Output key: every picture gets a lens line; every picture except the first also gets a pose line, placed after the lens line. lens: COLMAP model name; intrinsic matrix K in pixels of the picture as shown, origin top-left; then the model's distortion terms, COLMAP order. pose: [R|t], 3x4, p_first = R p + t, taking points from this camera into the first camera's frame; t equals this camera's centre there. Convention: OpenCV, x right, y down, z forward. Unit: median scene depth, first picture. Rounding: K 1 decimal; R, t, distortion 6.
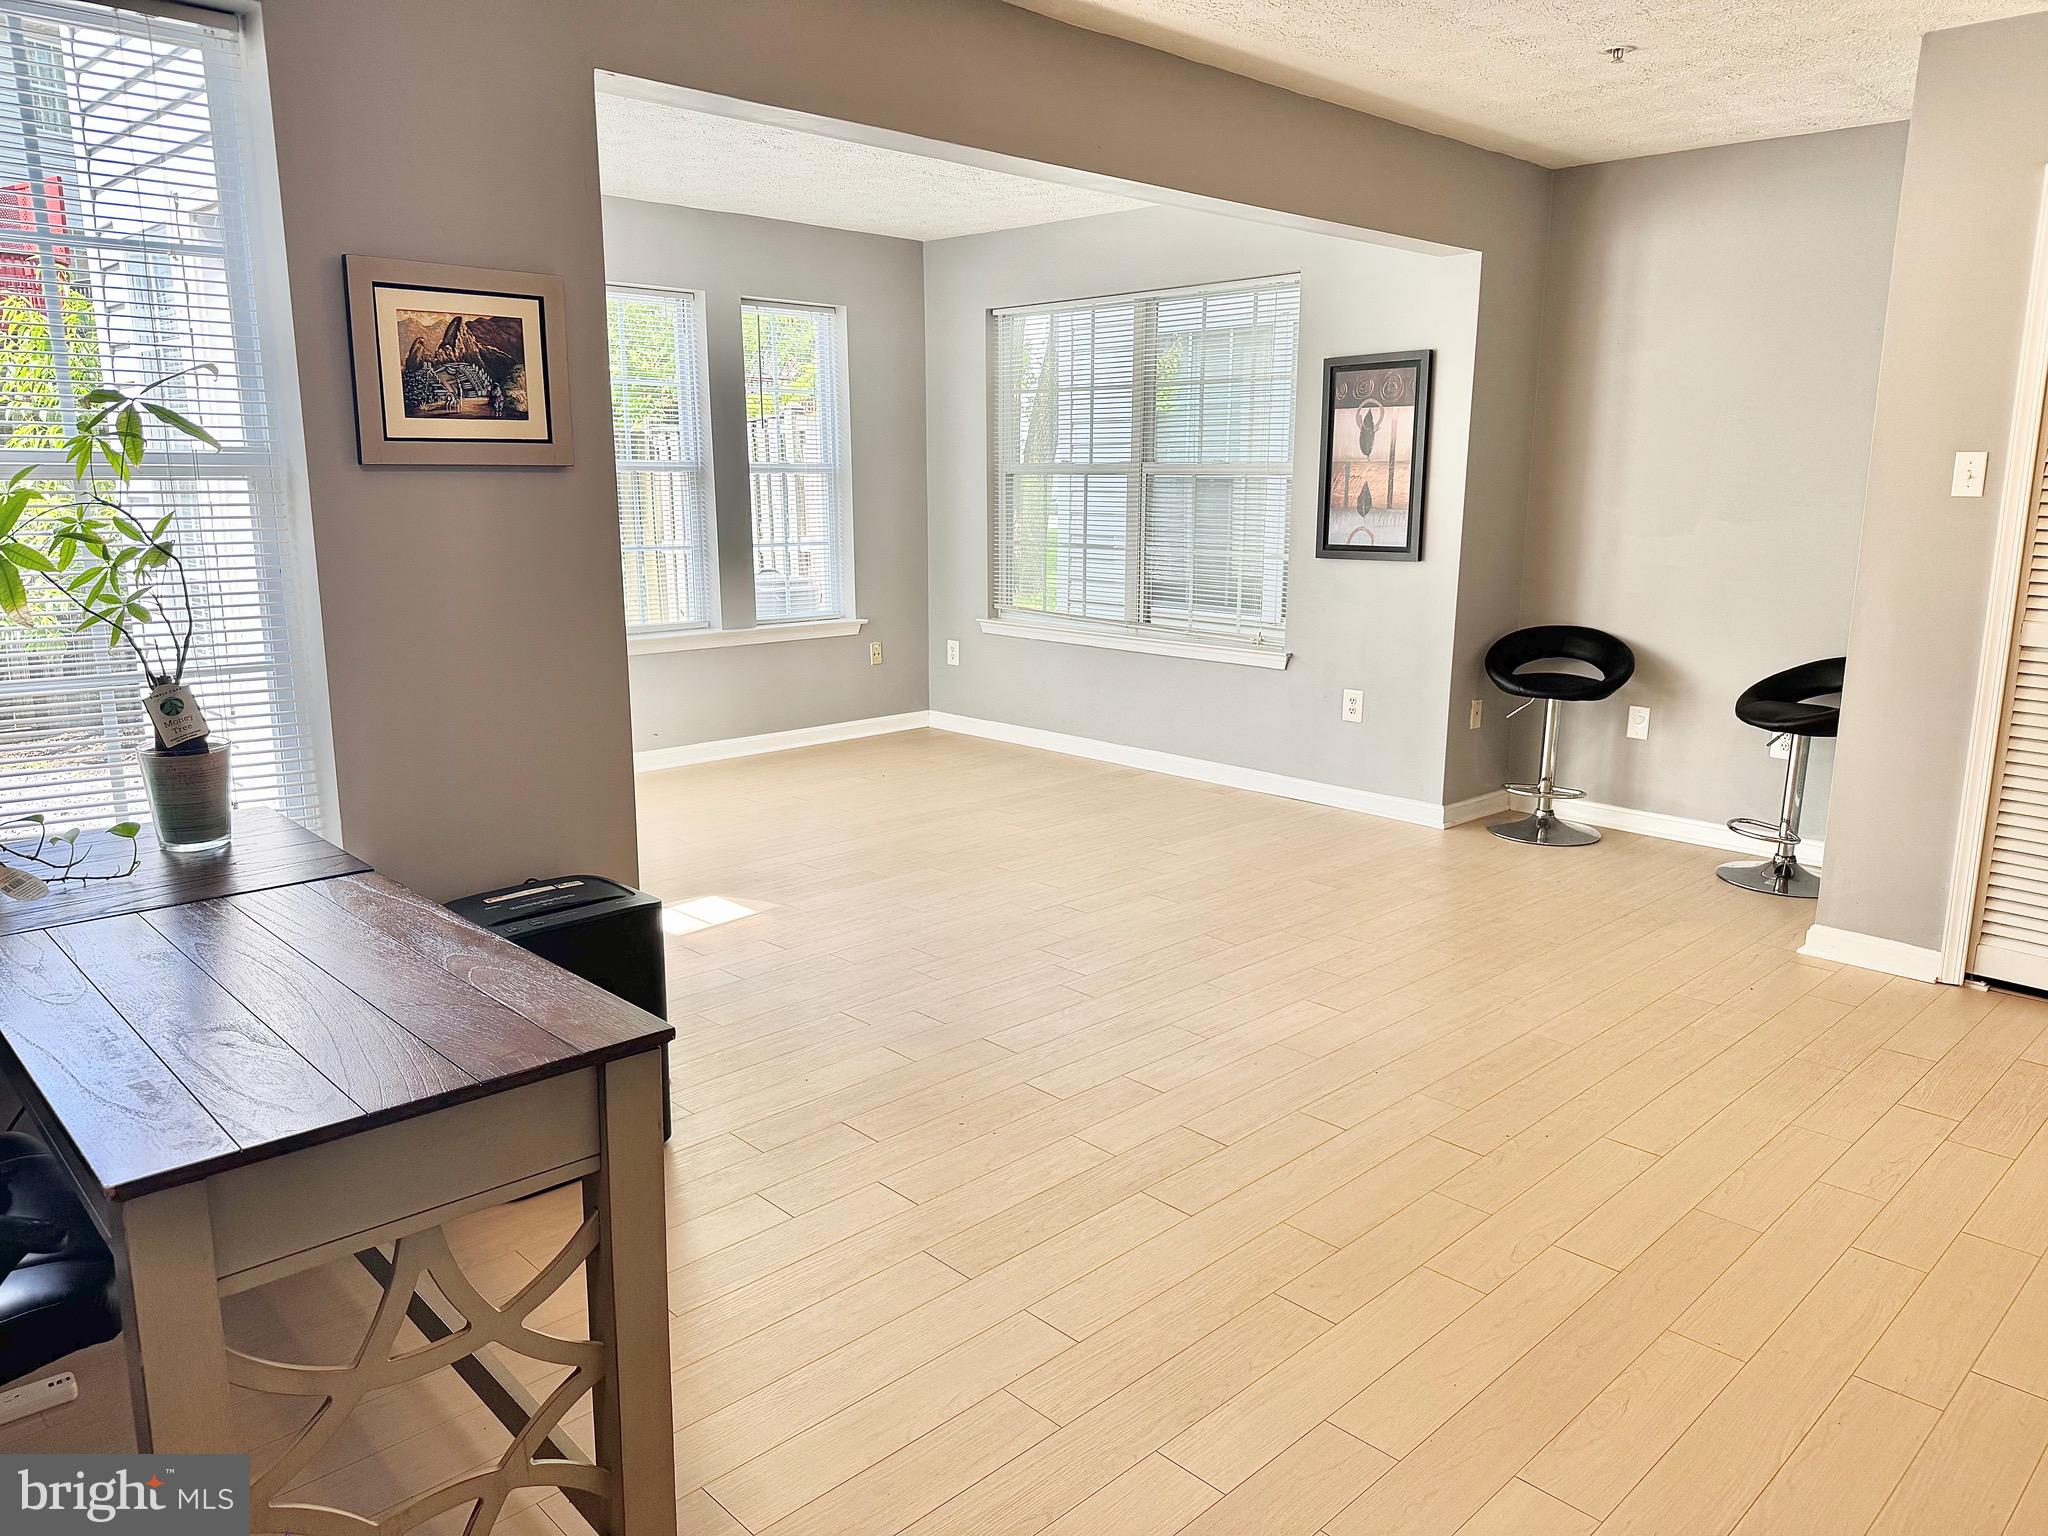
lens RADIAL K [[1441.9, 0, 1032.8], [0, 1441.9, 783.3], [0, 0, 1]] dist [0.039937, -0.062739]
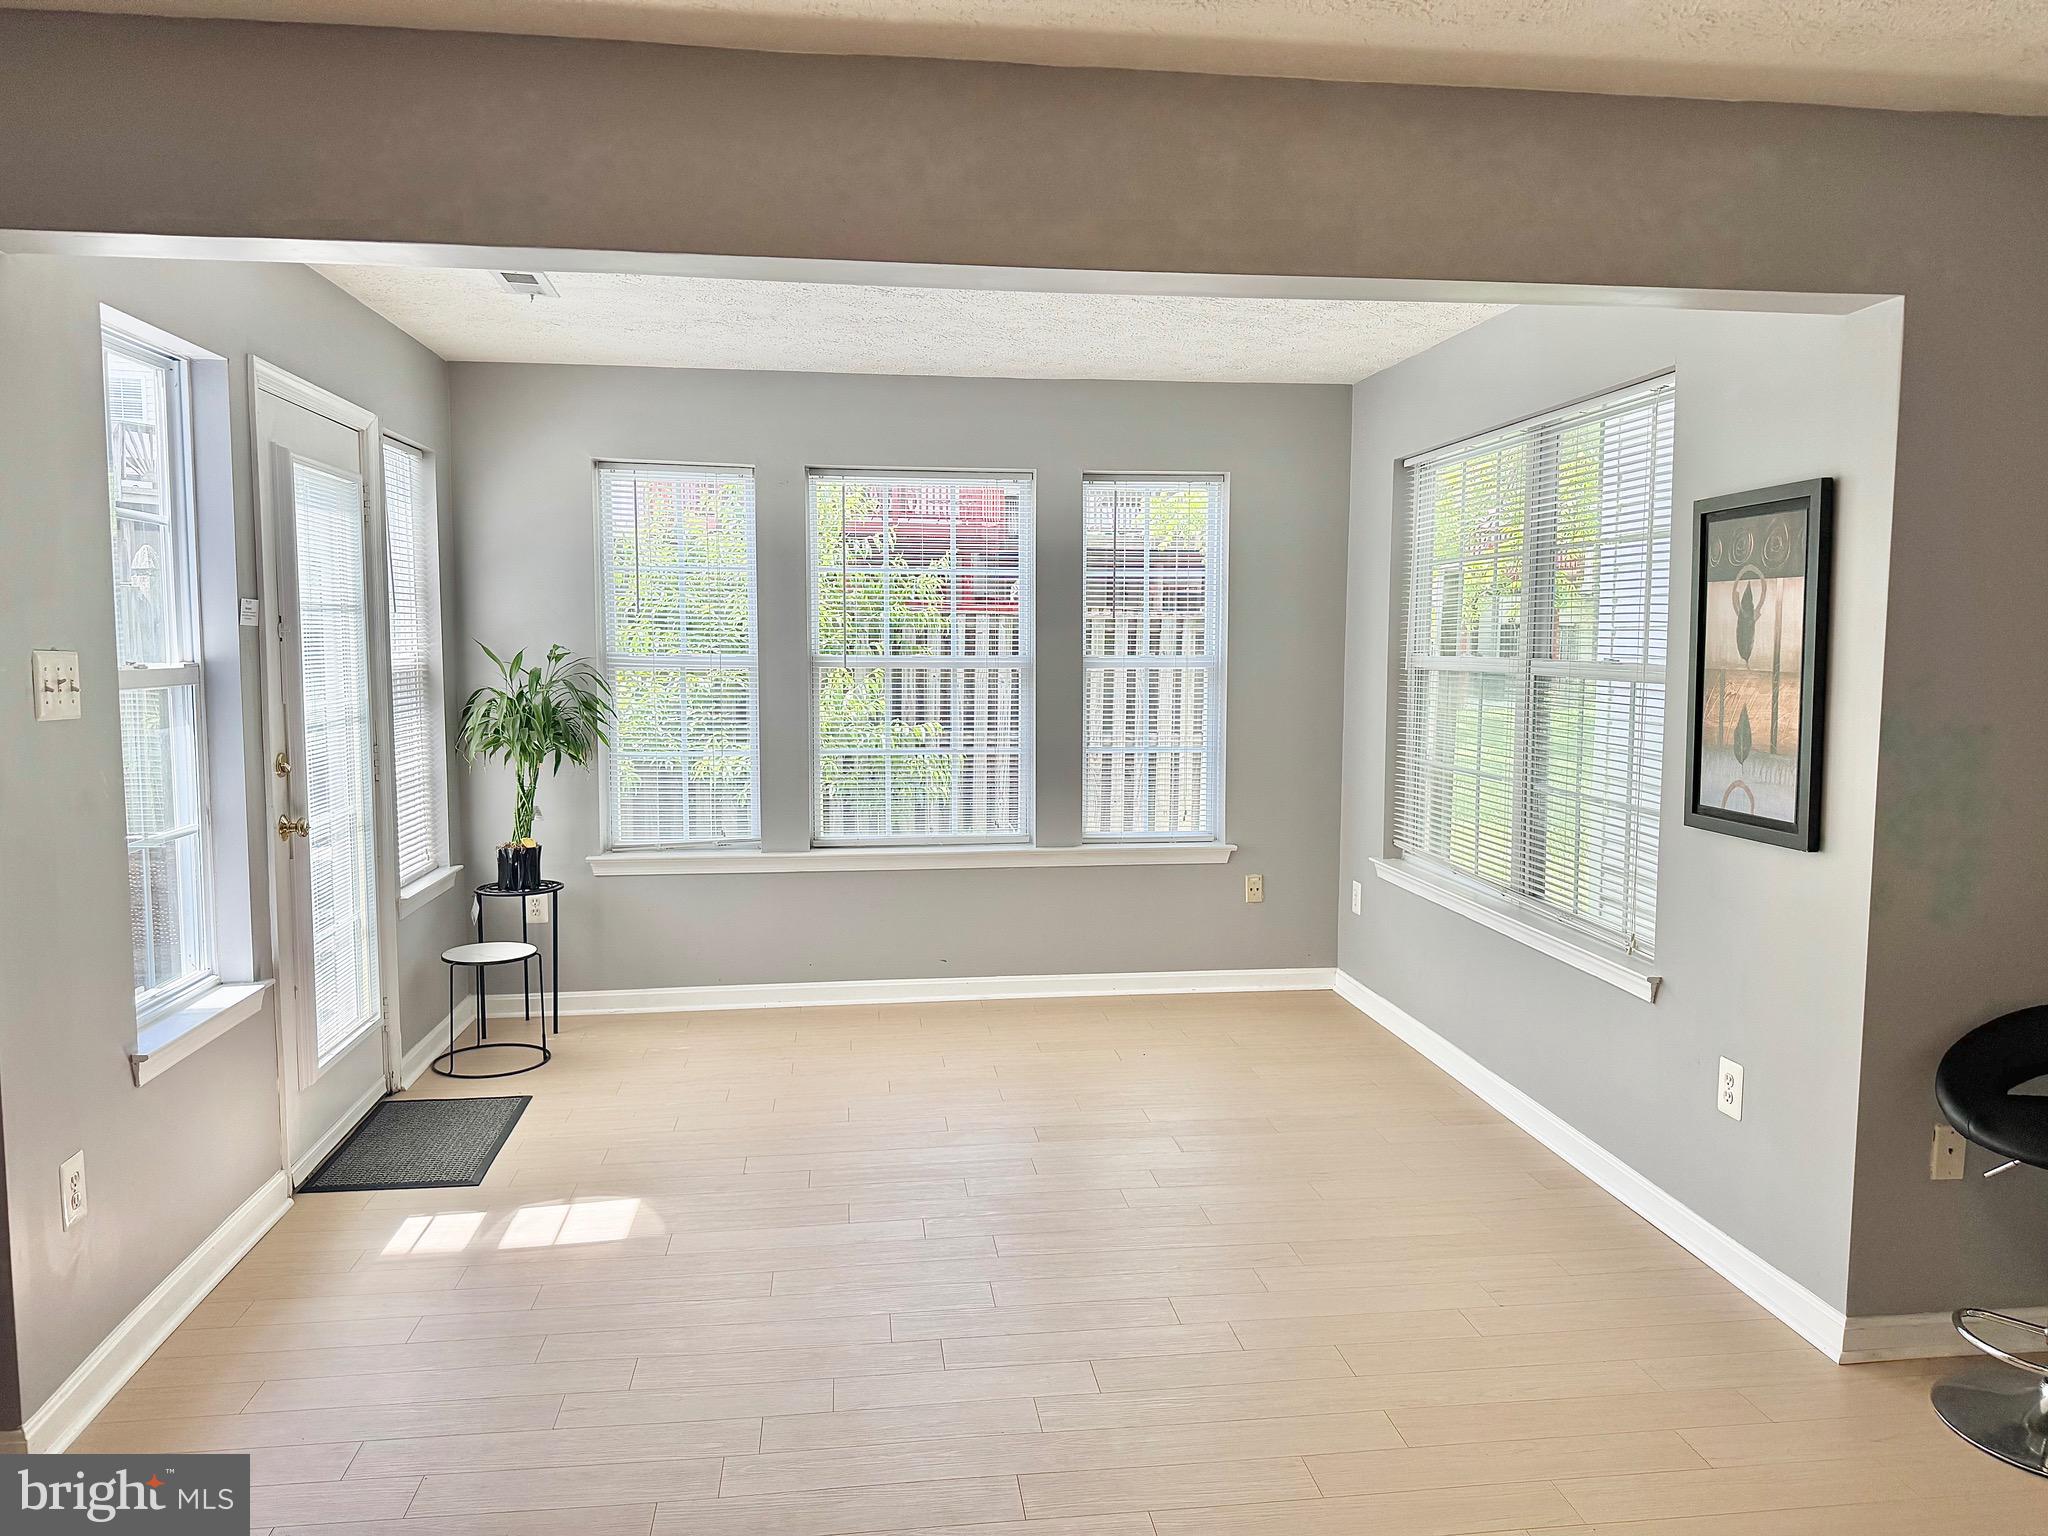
lens RADIAL K [[1441.9, 0, 1039.4], [0, 1441.9, 755.9], [0, 0, 1]] dist [0.039937, -0.062739]
pose [[0.796578, 0.049782, -0.602483, 0.359141], [-0.127117, 0.988116, -0.086423, -0.103779], [0.591020, 0.145429, 0.793439, 0.382357]]
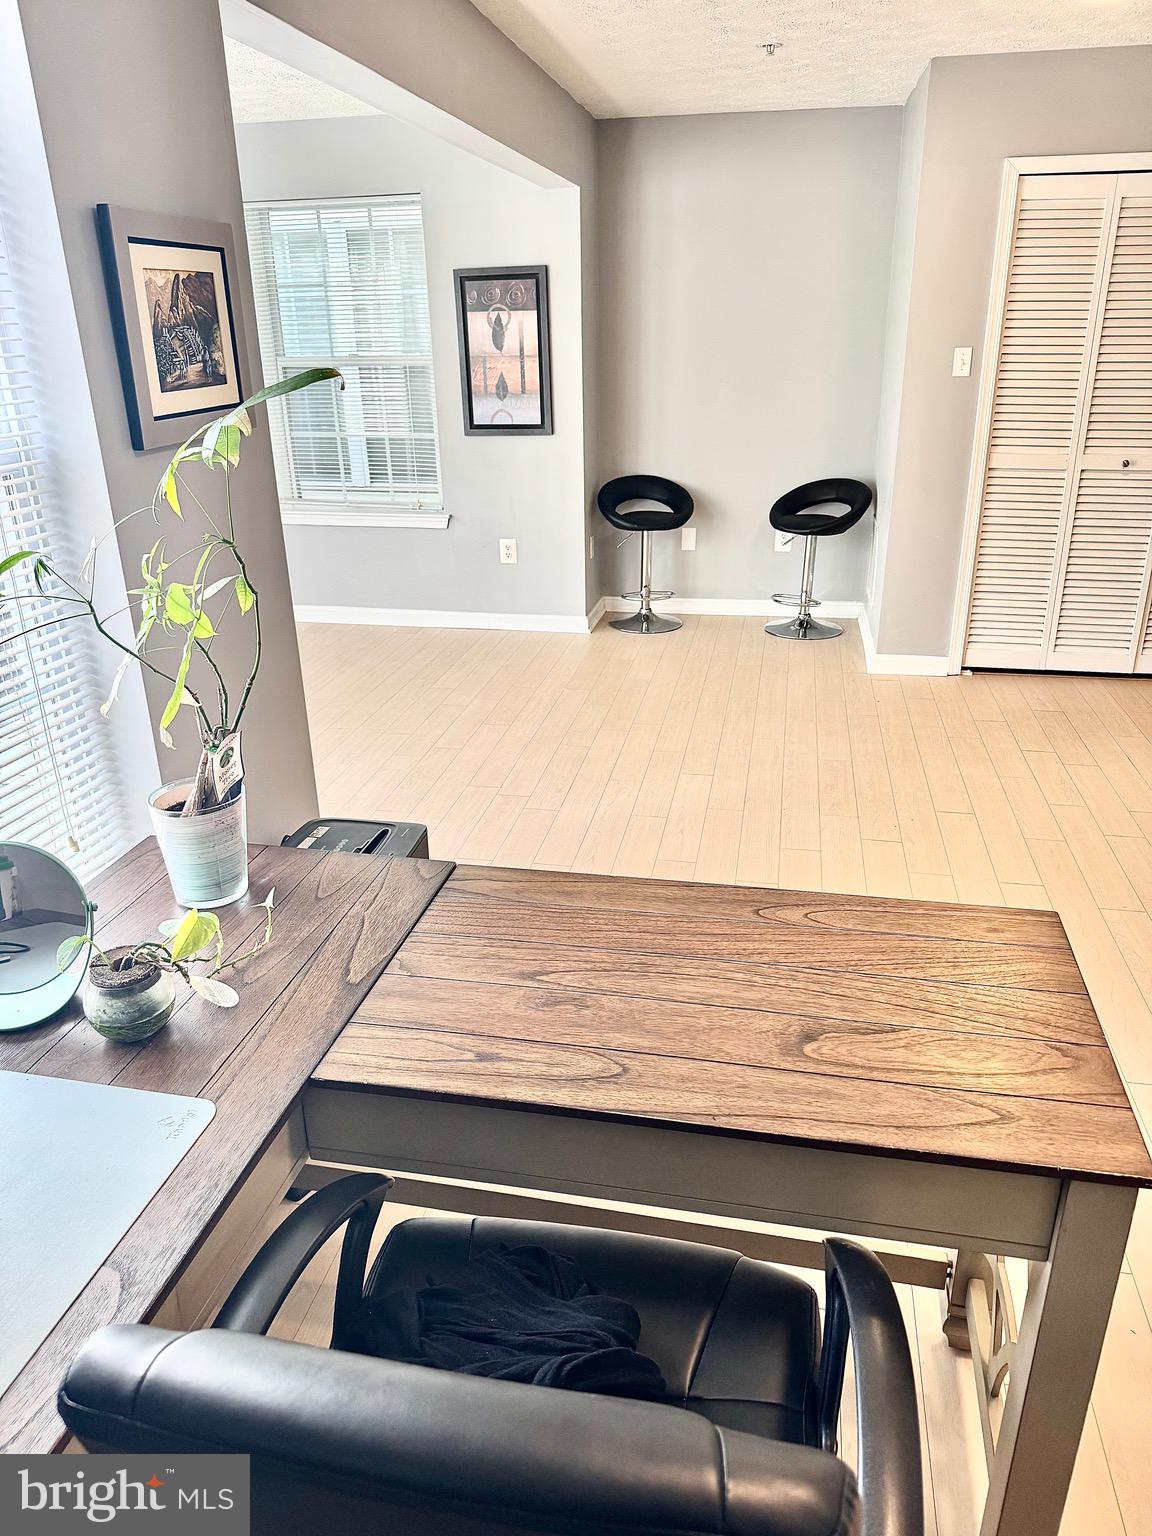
lens RADIAL K [[1081.4, 0, 608.0], [0, 1081.4, 783.7], [0, 0, 1]] dist [0.039937, -0.062739]
pose [[0.816754, -0.242822, 0.523403, -0.287769], [0.143438, 0.964104, 0.223446, -0.059133], [-0.558873, -0.107425, 0.822266, 0.116985]]
